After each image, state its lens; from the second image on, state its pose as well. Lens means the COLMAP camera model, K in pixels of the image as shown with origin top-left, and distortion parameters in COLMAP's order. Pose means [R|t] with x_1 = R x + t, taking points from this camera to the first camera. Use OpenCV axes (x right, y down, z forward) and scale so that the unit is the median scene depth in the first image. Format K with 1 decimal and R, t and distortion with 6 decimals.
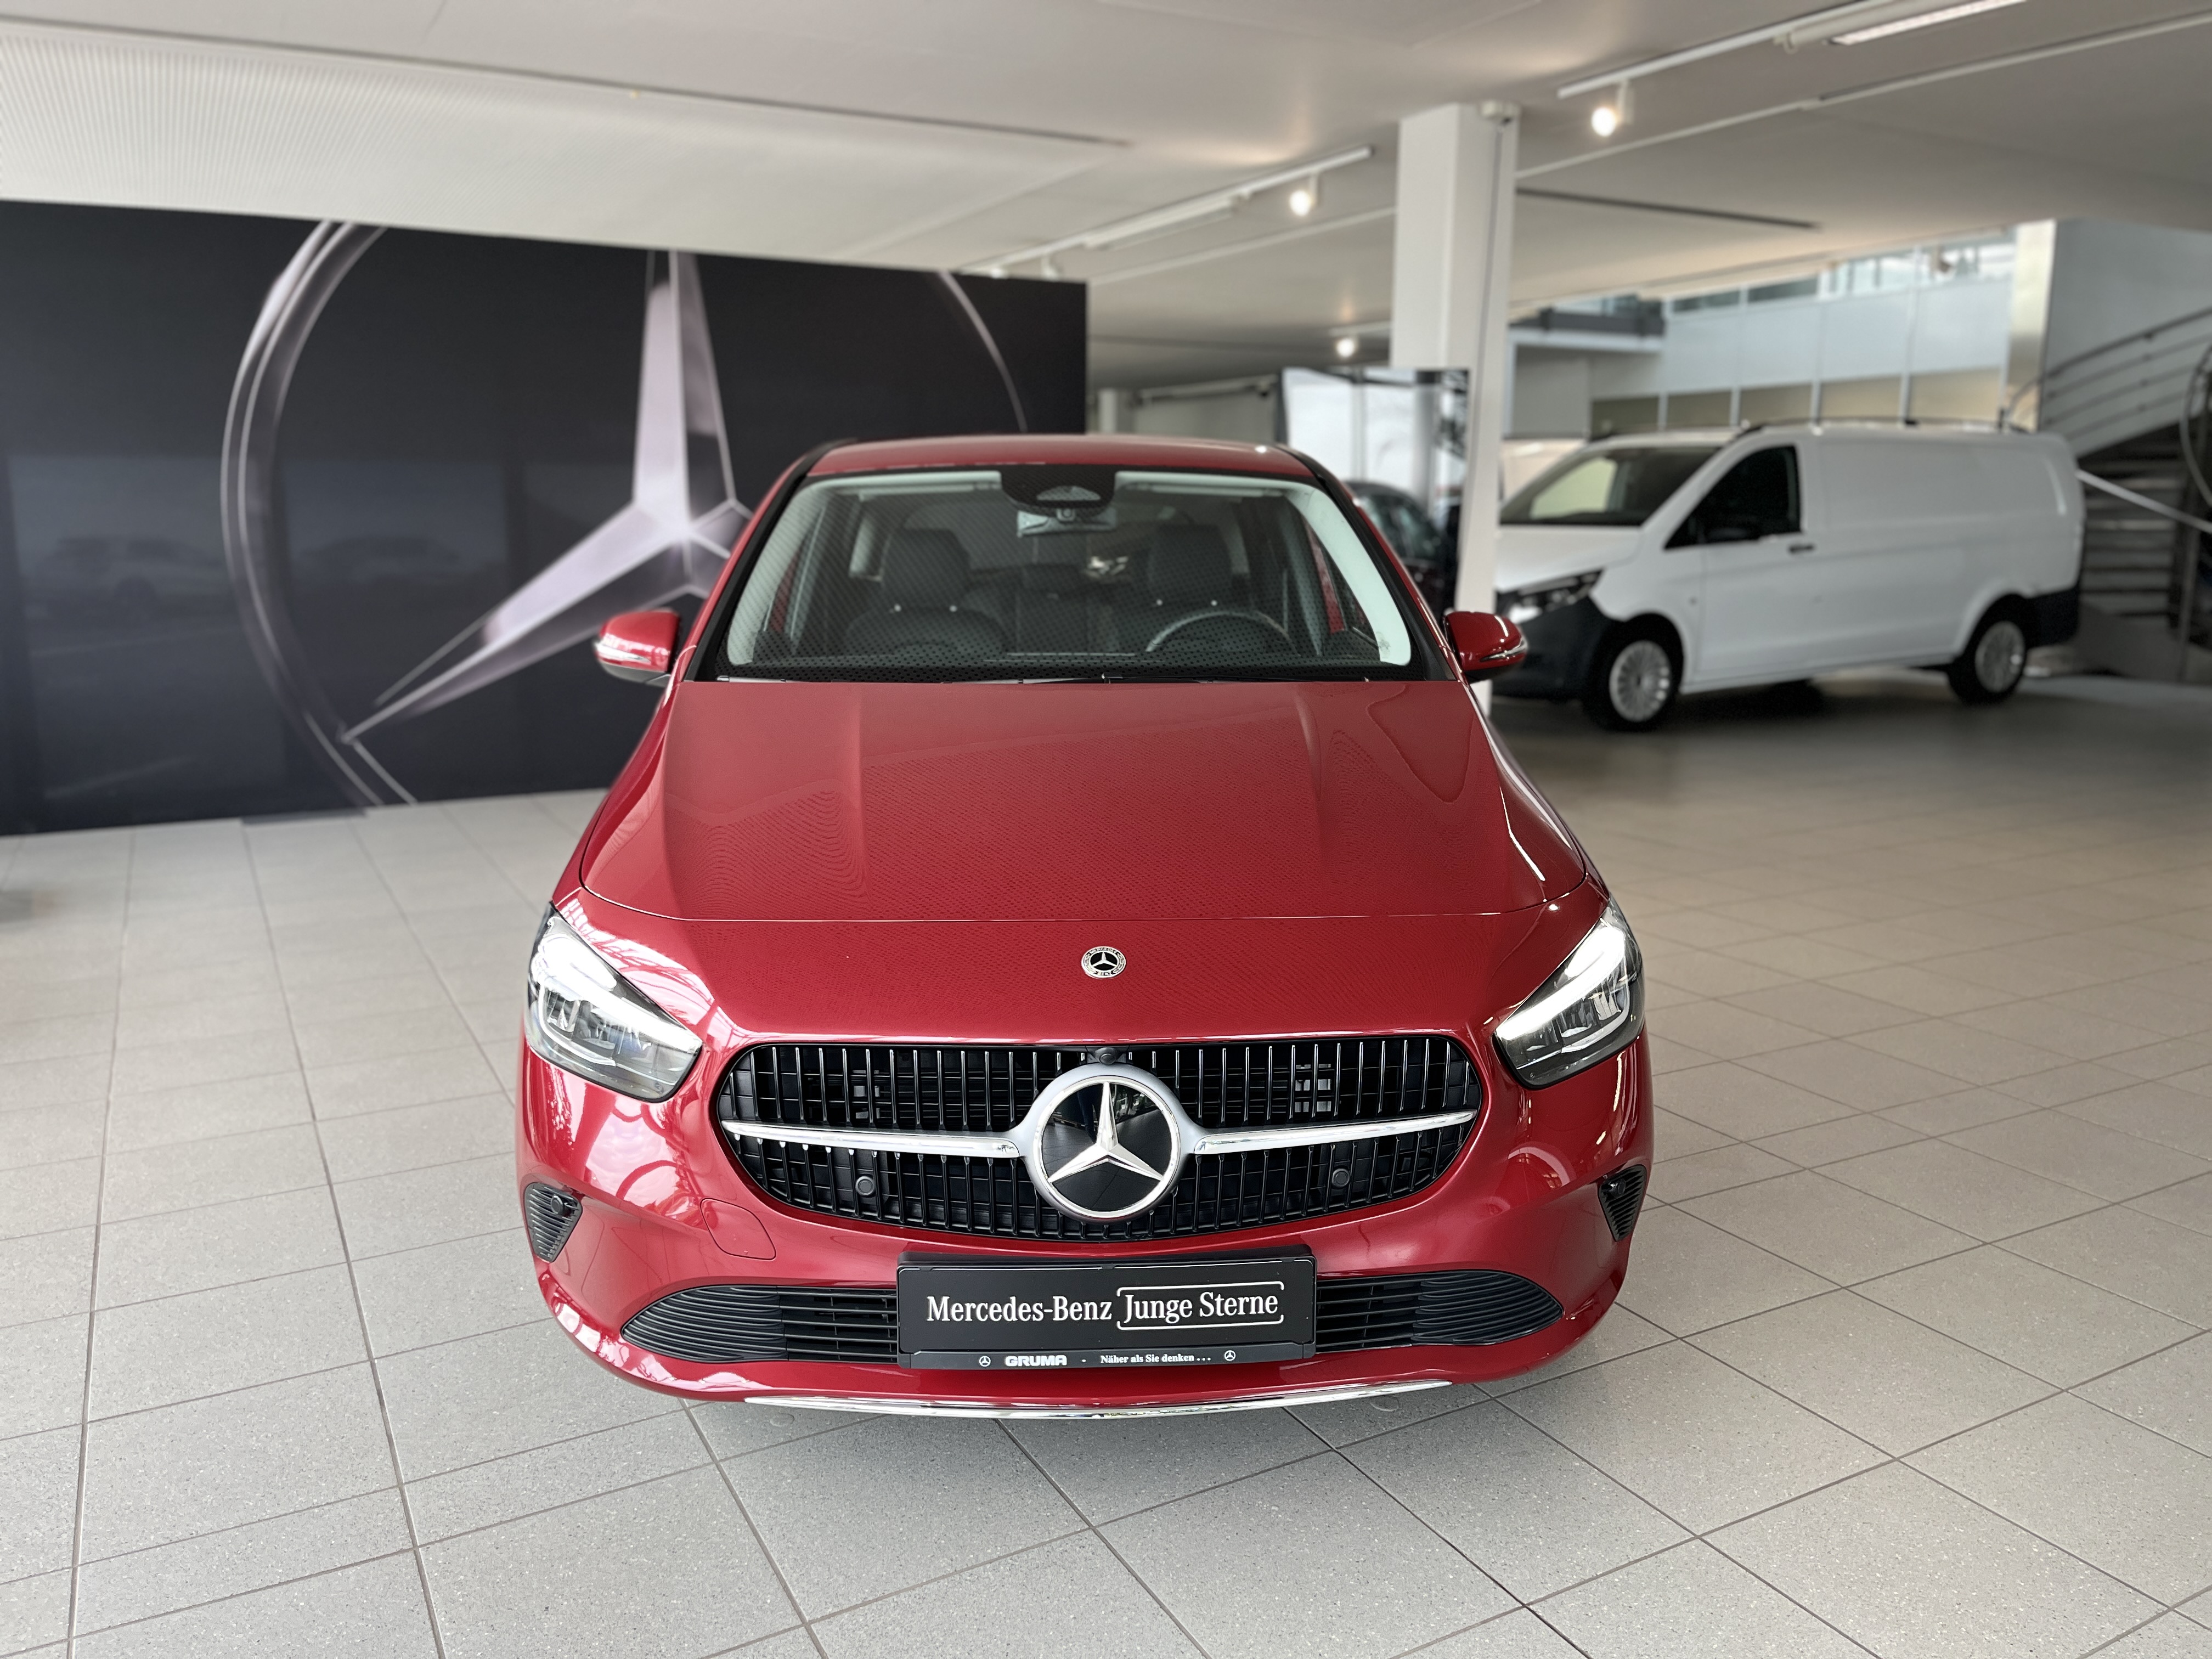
lens RADIAL K [[1676.8, 0, 1110.5], [0, 1676.8, 818.6], [0, 0, 1]] dist [0.000954, -0.009948]
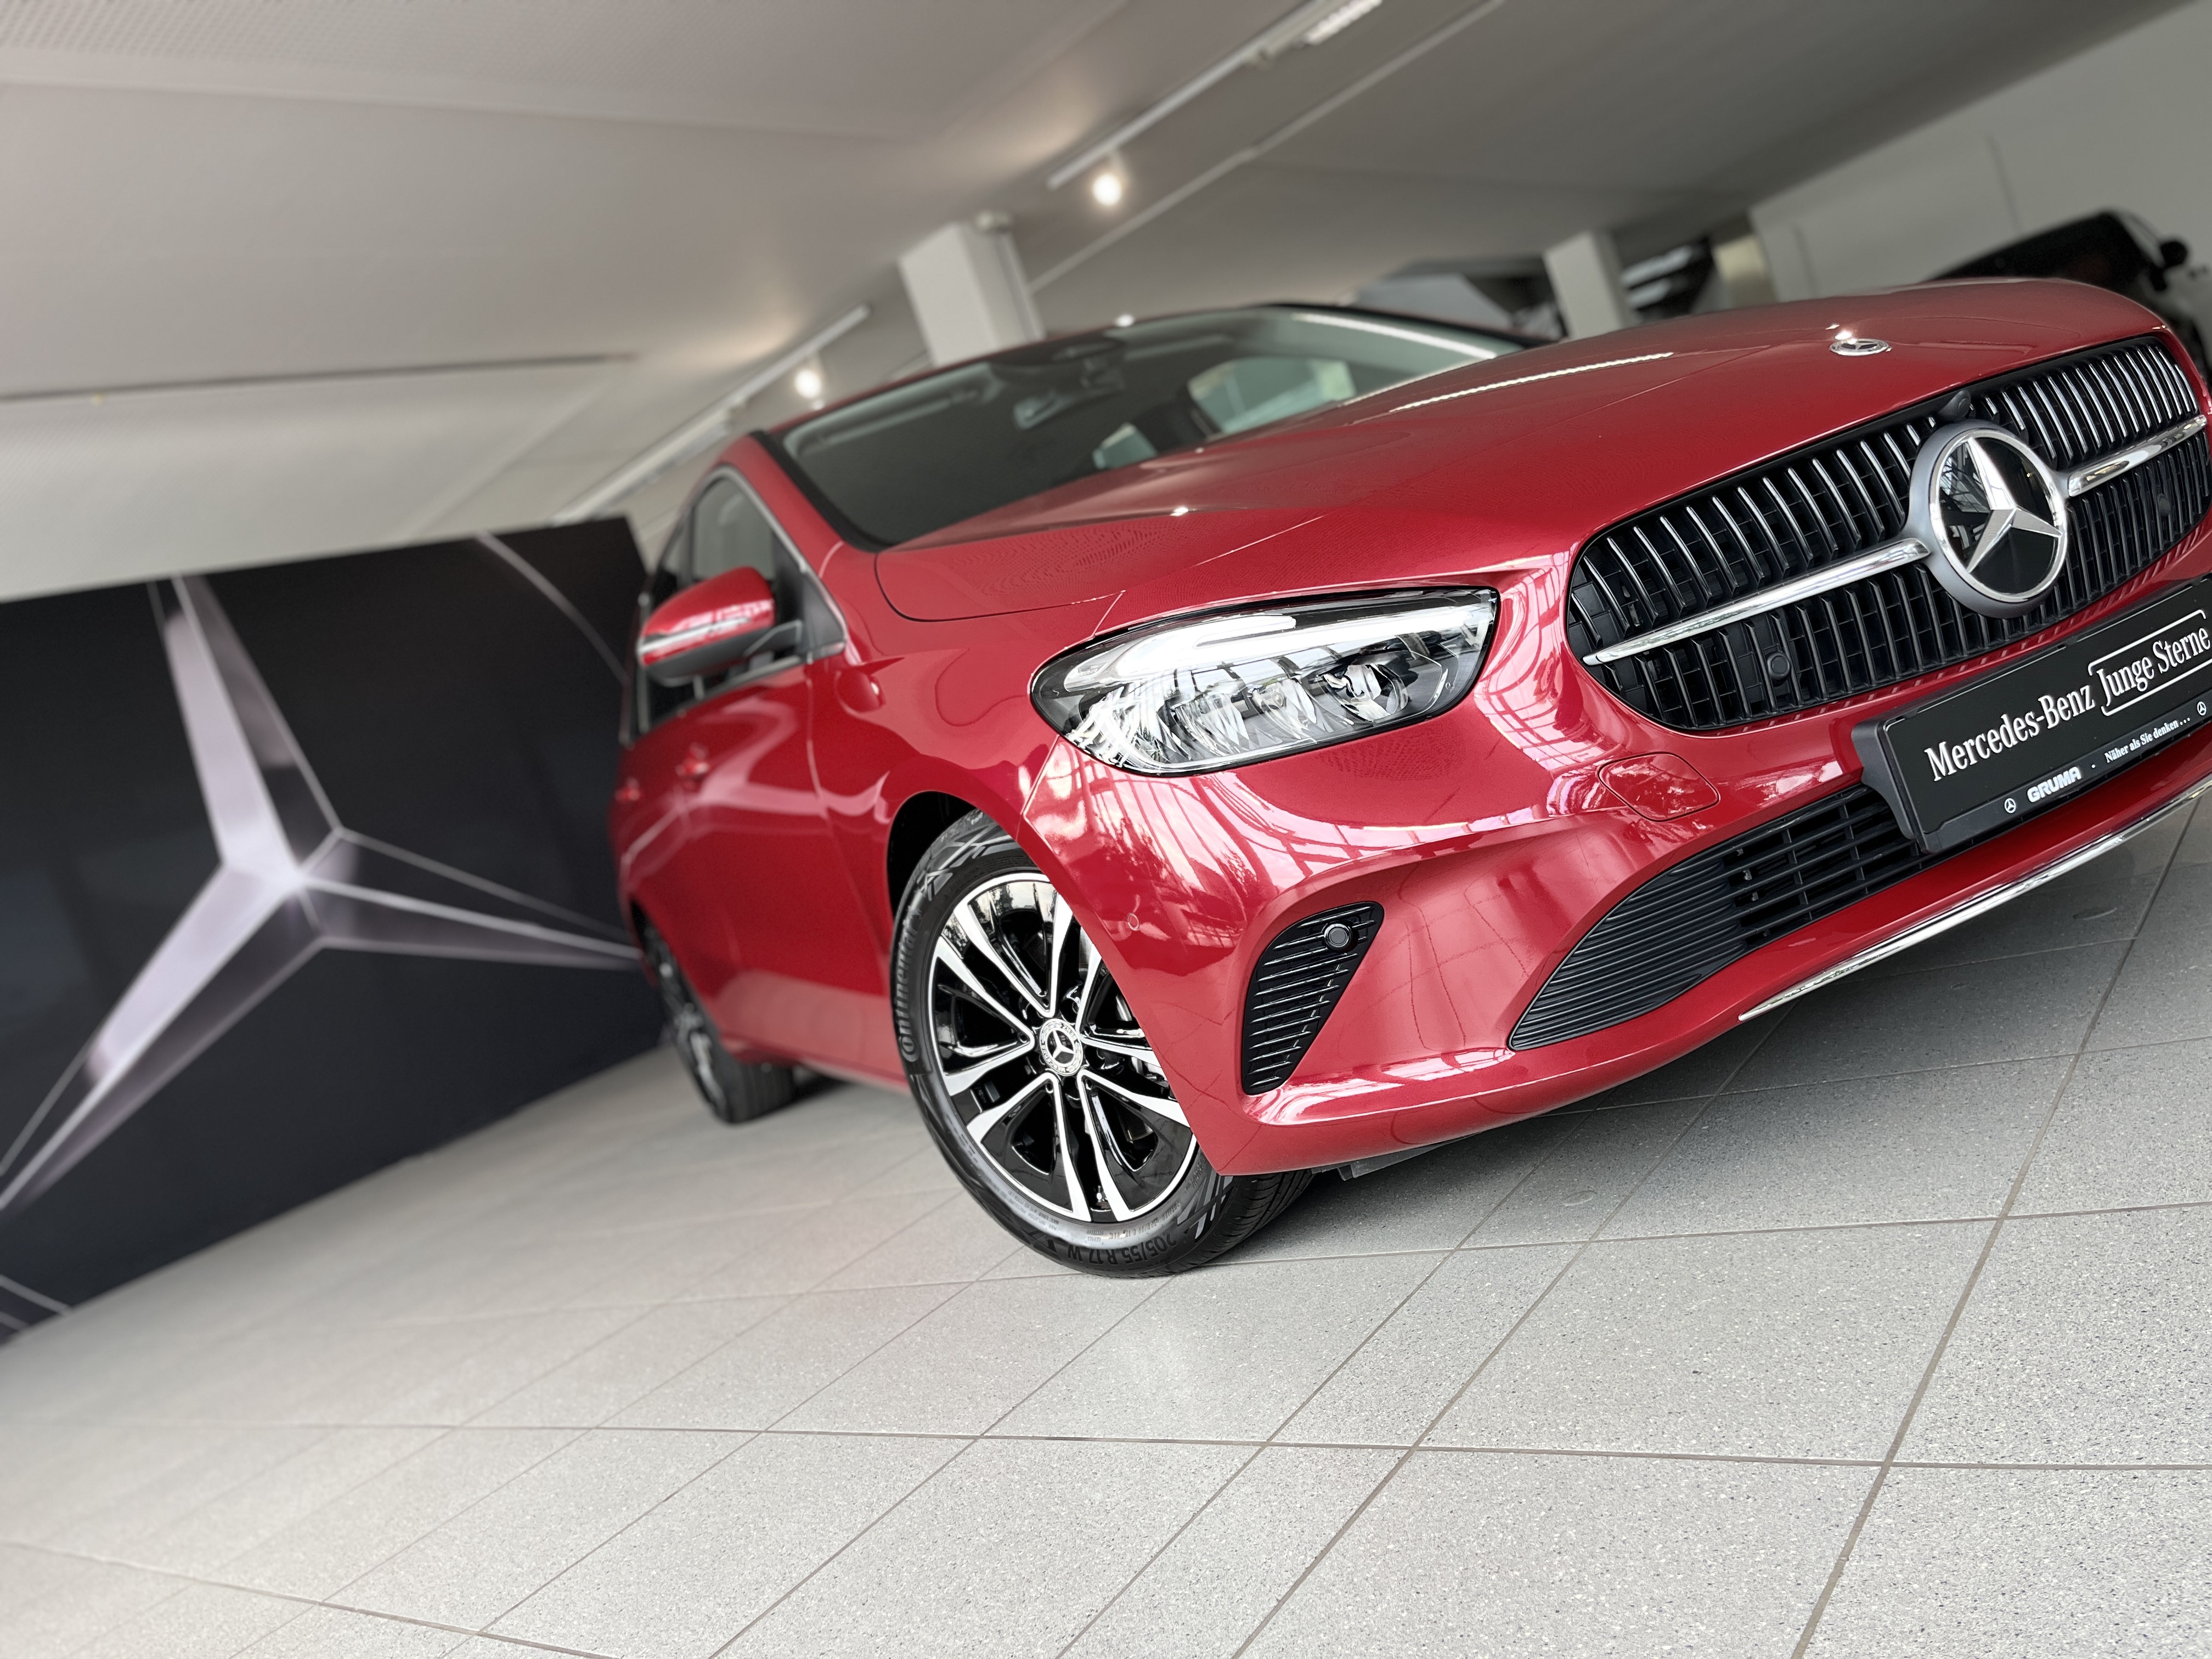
lens RADIAL K [[1676.8, 0, 1099.6], [0, 1676.8, 838.0], [0, 0, 1]] dist [0.000954, -0.009948]
pose [[0.875607, -0.335402, 0.347588, -0.212988], [0.395601, 0.910858, -0.117633, 0.077510], [-0.277149, 0.240507, 0.930239, 0.118179]]
